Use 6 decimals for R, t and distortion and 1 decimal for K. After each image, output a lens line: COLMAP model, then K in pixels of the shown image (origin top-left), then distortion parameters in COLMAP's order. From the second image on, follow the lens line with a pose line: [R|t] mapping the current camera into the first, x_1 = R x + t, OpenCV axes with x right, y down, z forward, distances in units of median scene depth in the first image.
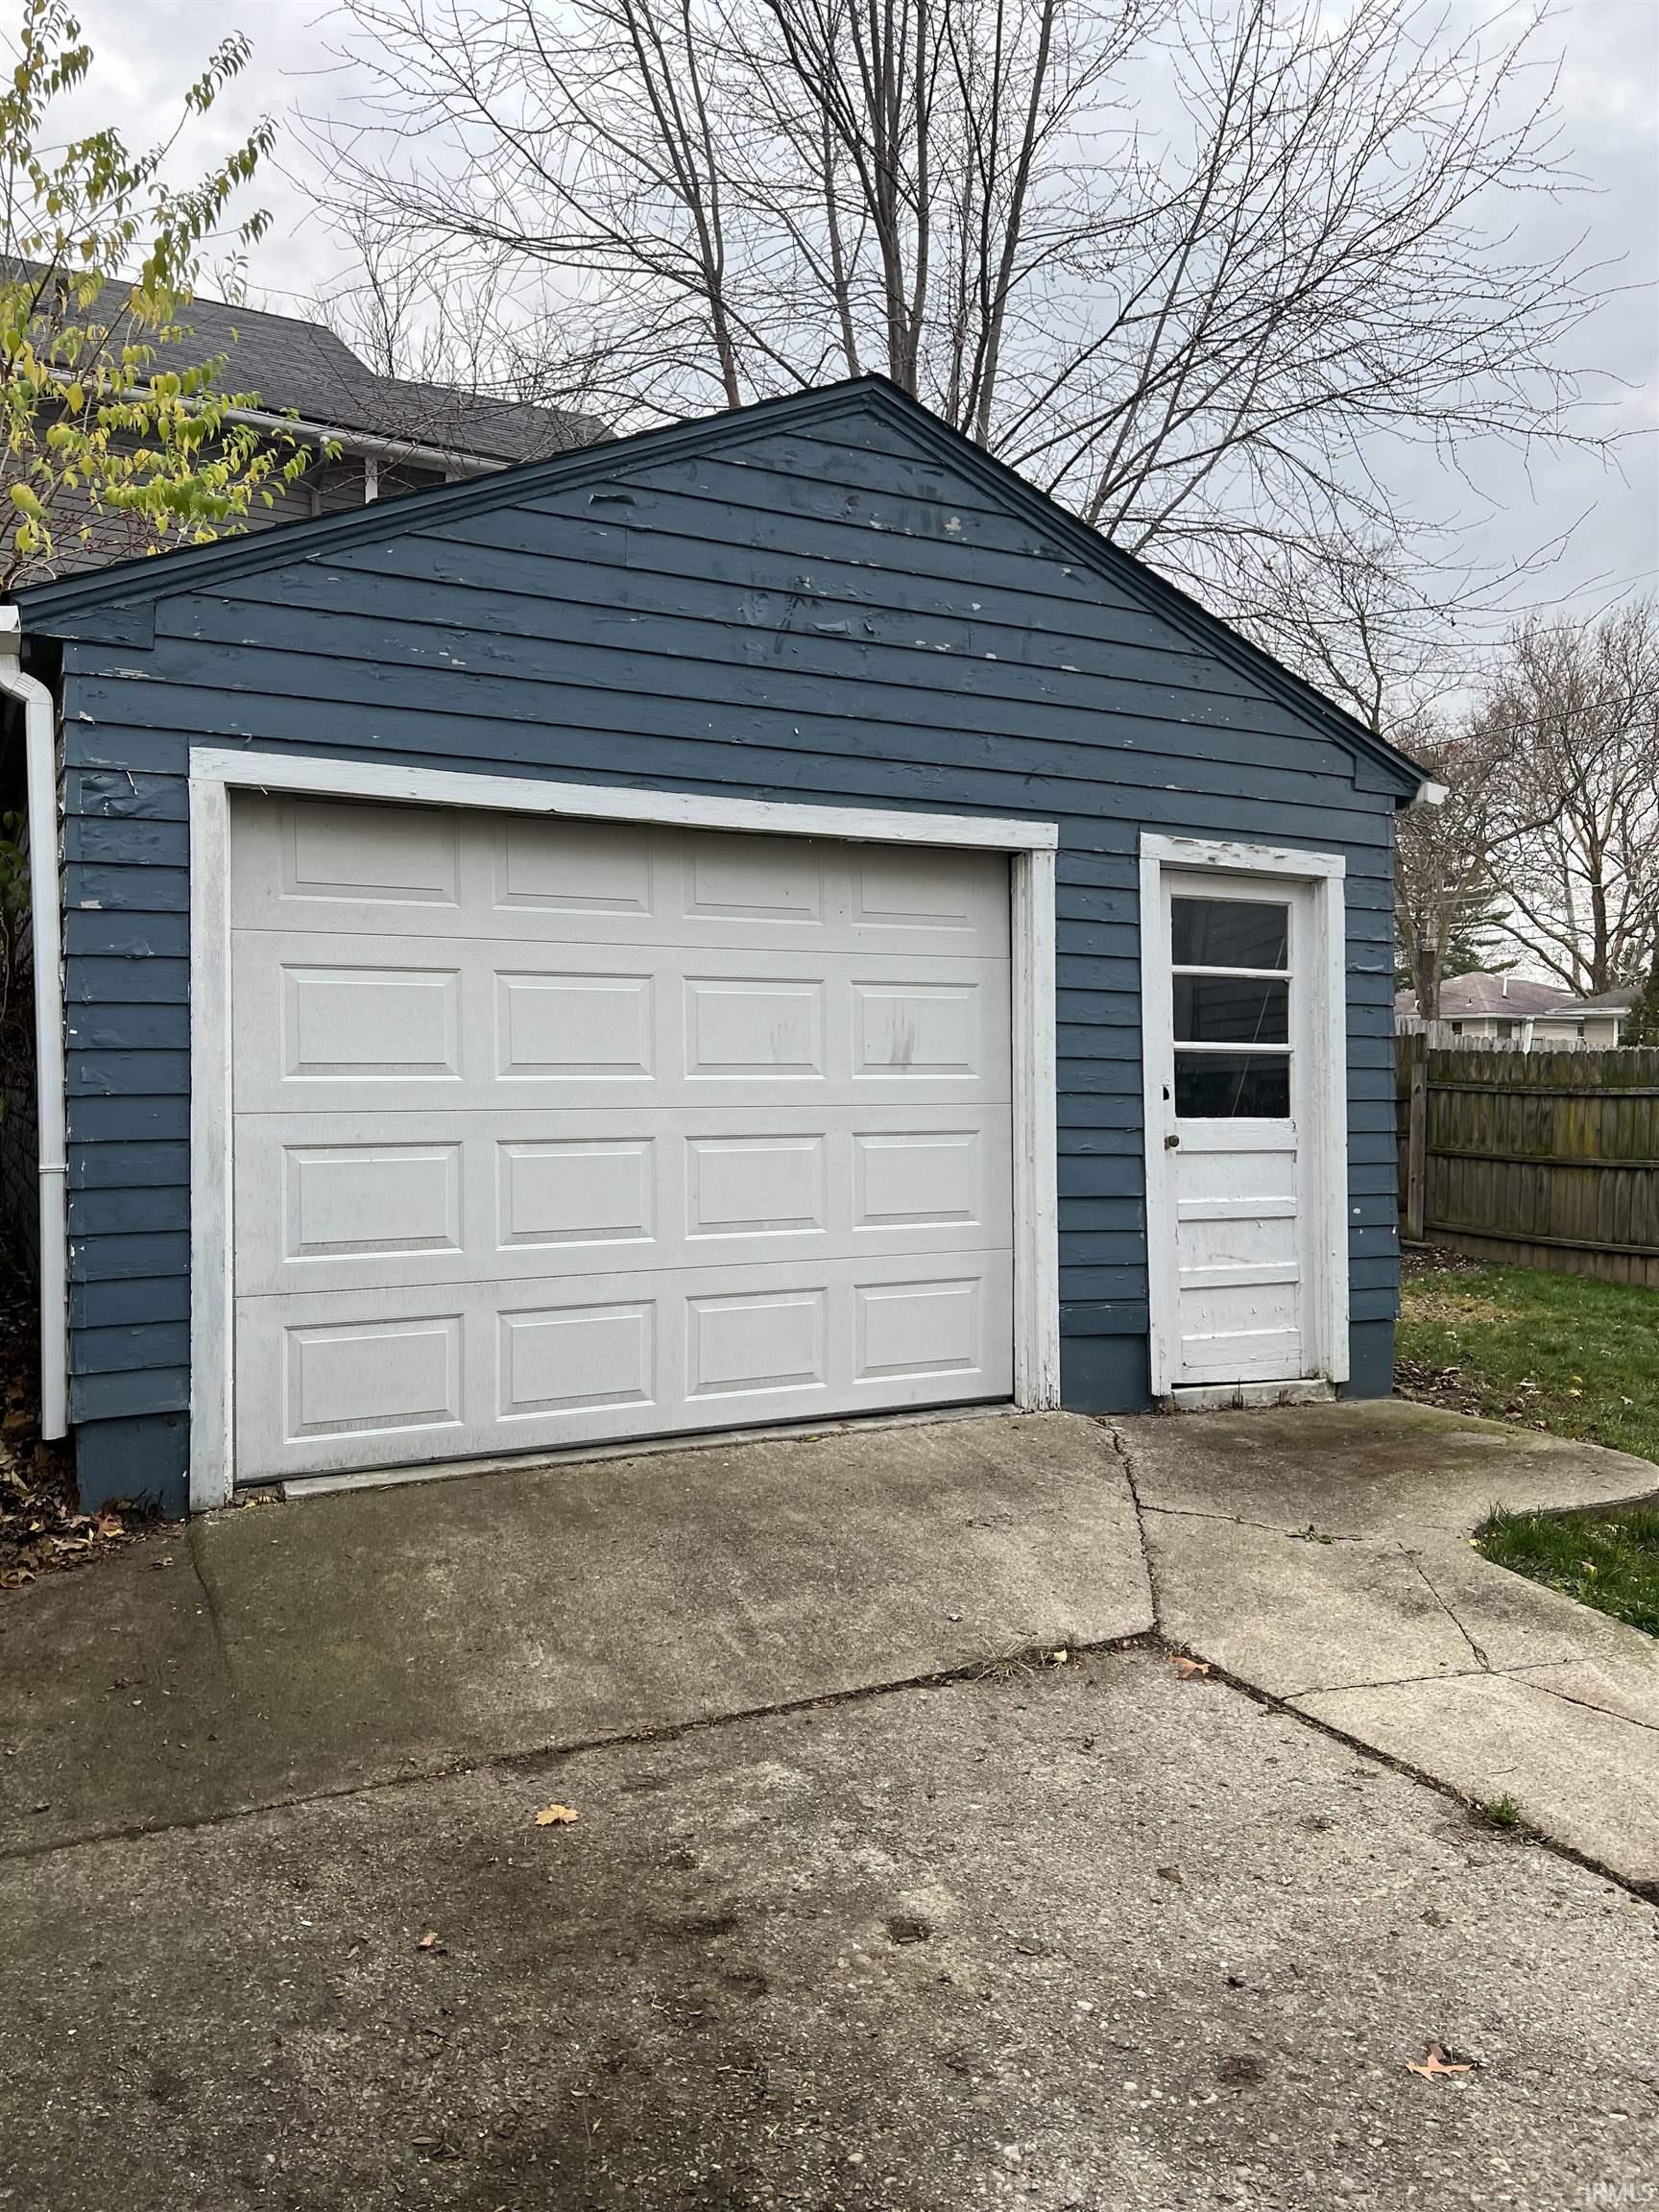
lens RADIAL K [[1667.2, 0, 844.1], [0, 1667.2, 1122.8], [0, 0, 1]] dist [0.065854, -0.071284]
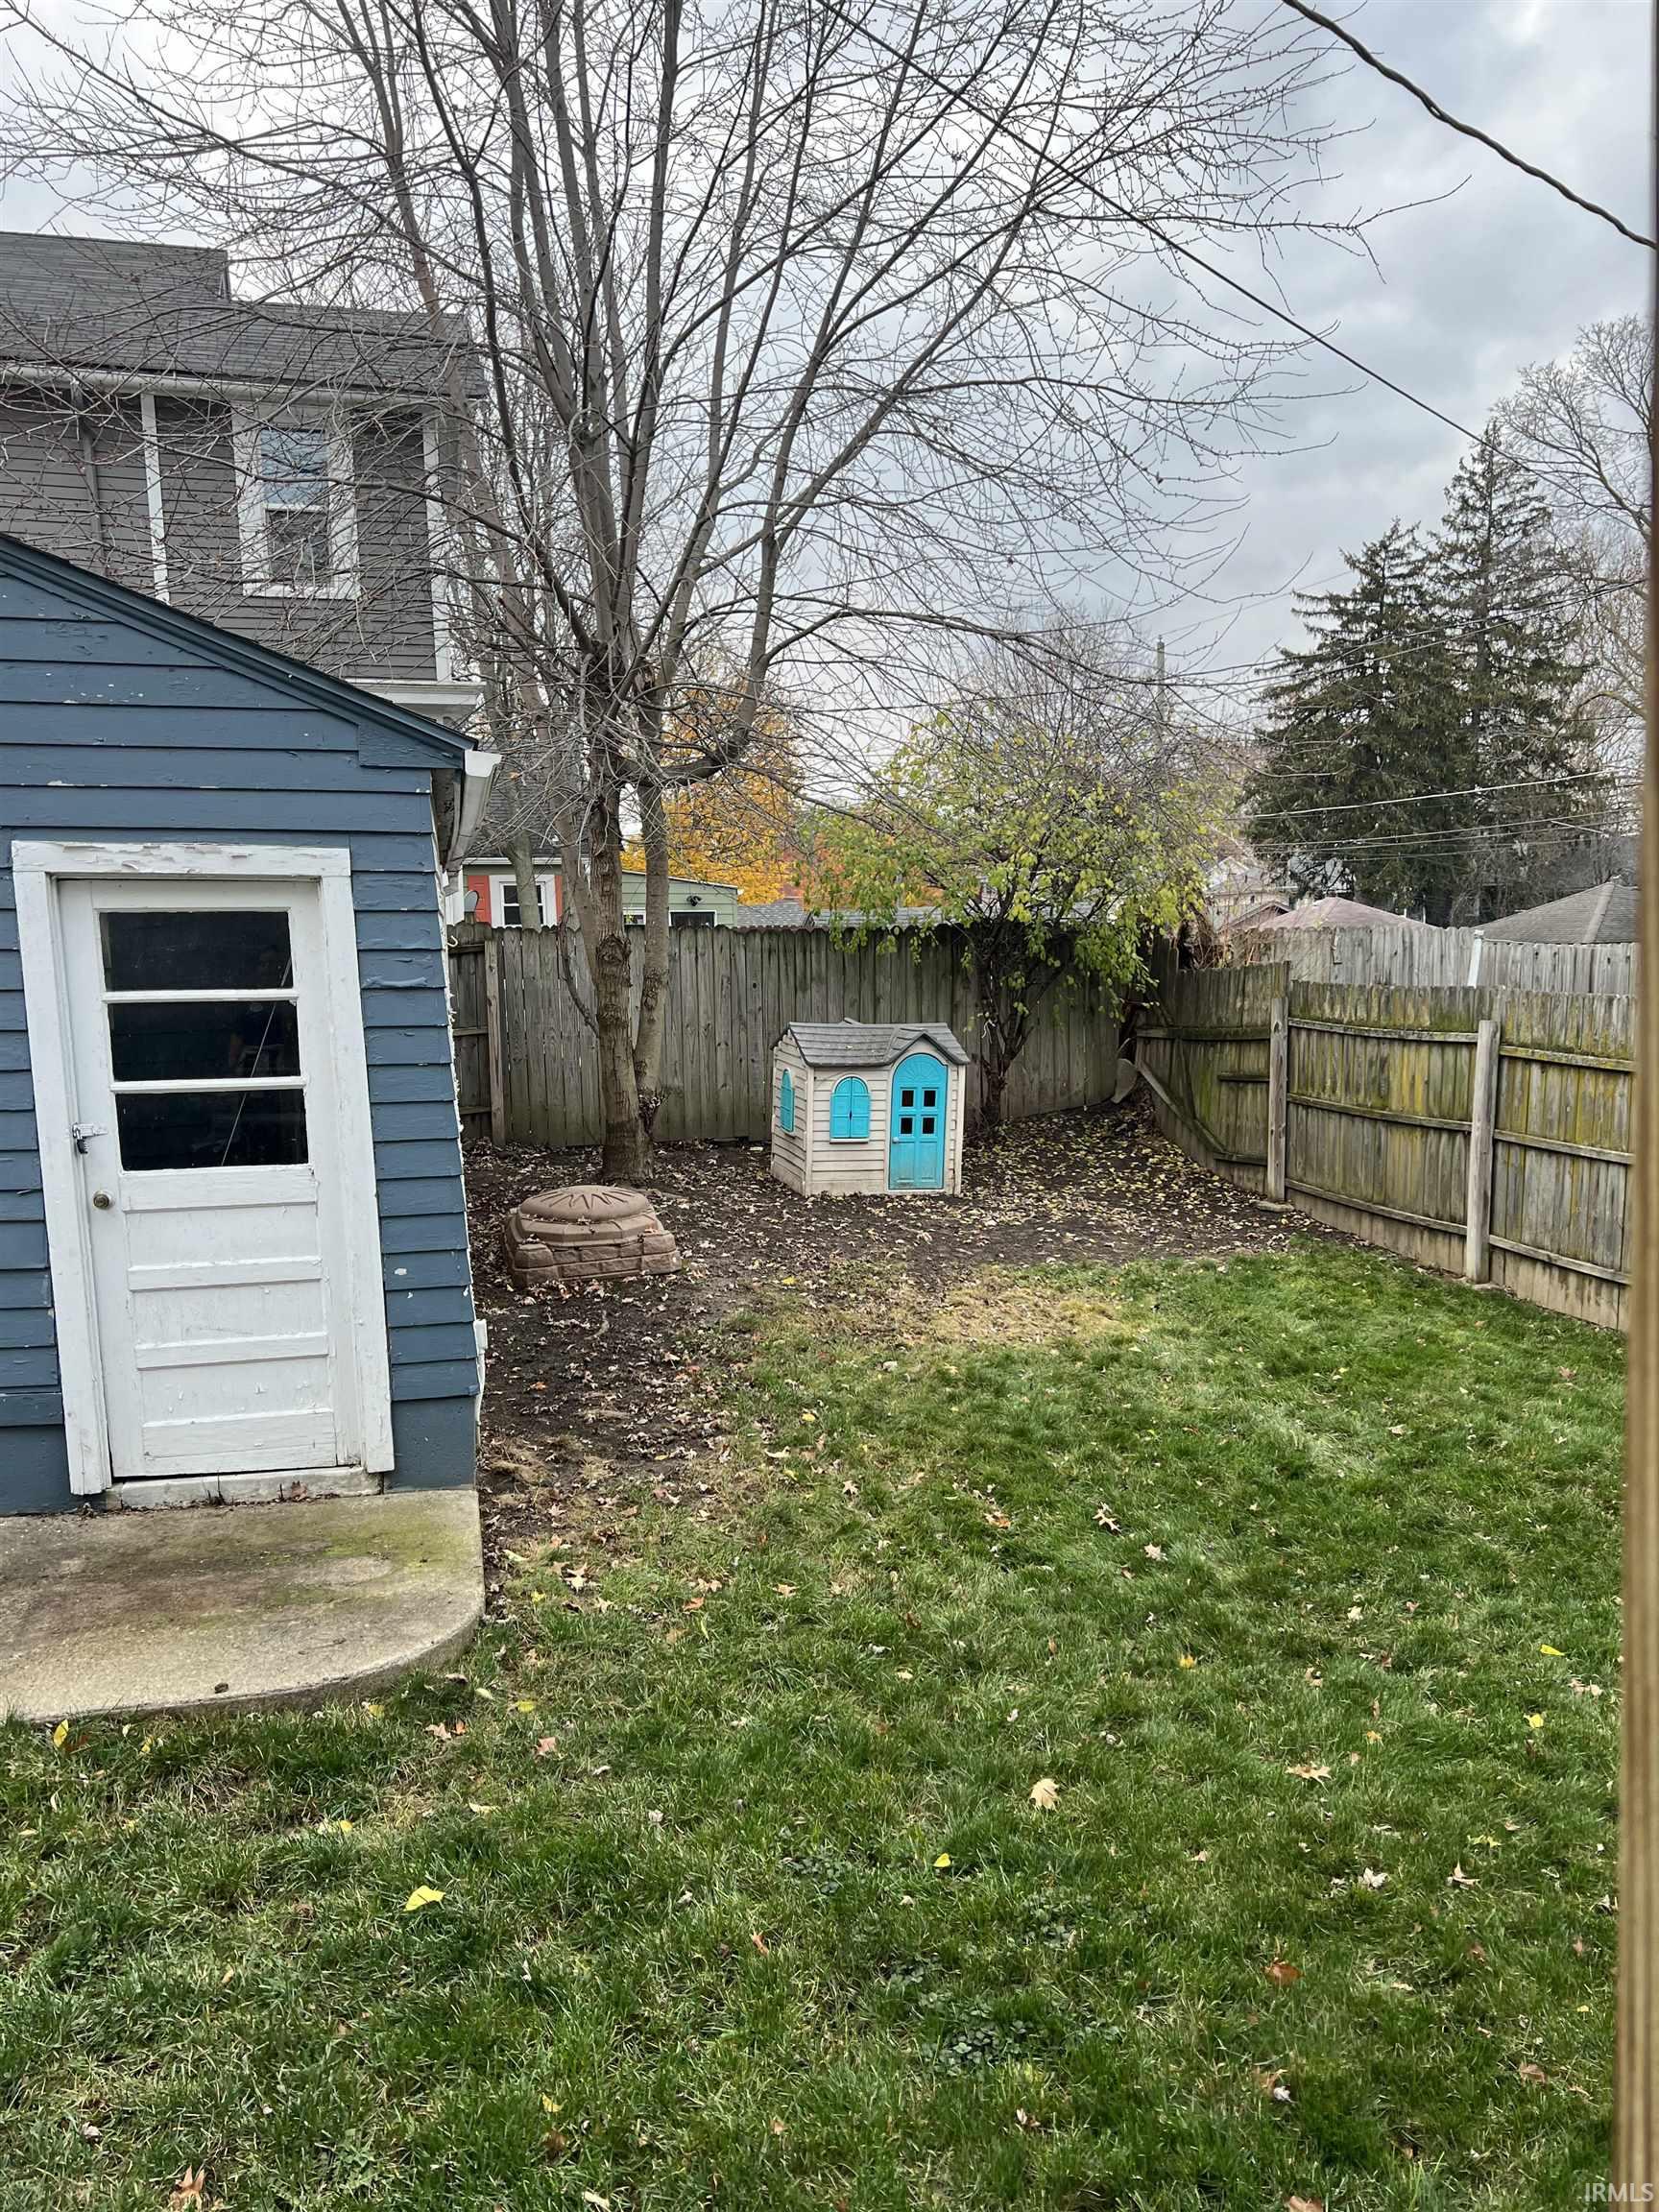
lens RADIAL K [[1675.2, 0, 829.3], [0, 1675.2, 1145.9], [0, 0, 1]] dist [0.028264, -0.000955]
pose [[0.970135, 0.002245, -0.242554, 0.727424], [0.018383, 0.996401, 0.082748, -0.077278], [0.241867, -0.084736, 0.966602, 0.245954]]
